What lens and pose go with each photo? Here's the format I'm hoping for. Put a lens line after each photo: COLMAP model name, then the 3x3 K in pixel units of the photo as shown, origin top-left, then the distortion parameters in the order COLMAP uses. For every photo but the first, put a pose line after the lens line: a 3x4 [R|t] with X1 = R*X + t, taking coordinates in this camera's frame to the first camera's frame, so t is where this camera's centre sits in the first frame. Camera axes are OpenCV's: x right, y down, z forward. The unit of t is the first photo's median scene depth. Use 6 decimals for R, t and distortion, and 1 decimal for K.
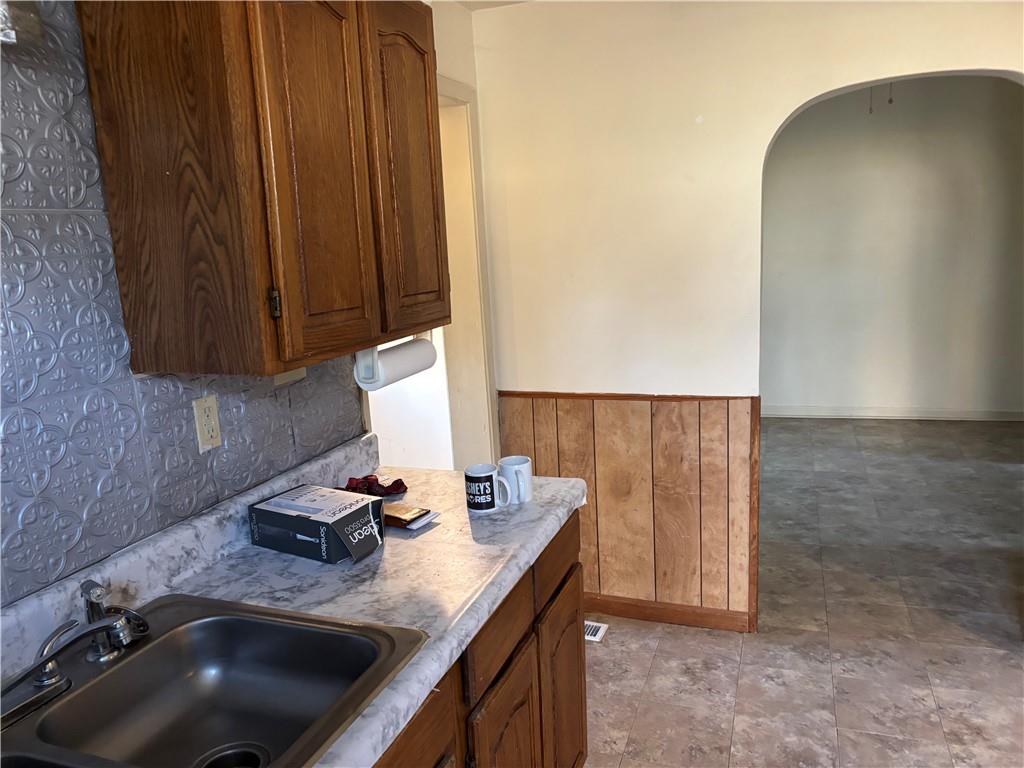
lens RADIAL K [[785.0, 0, 511.3], [0, 785.0, 387.3], [0, 0, 1]] dist [0.031914, -0.008422]
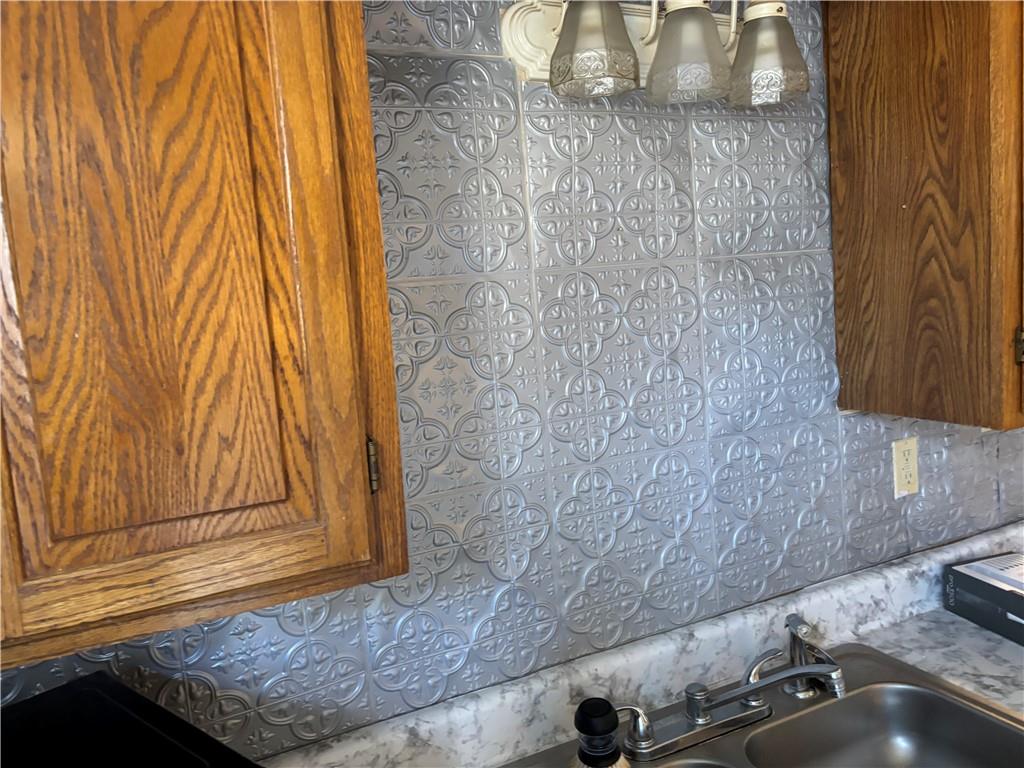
lens RADIAL K [[789.5, 0, 509.7], [0, 789.5, 371.9], [0, 0, 1]] dist [0.056518, -0.059422]
pose [[0.724939, 0.057918, -0.686374, -0.099398], [-0.084317, 0.996427, -0.004973, -0.025778], [0.683633, 0.061478, 0.727232, -0.008802]]
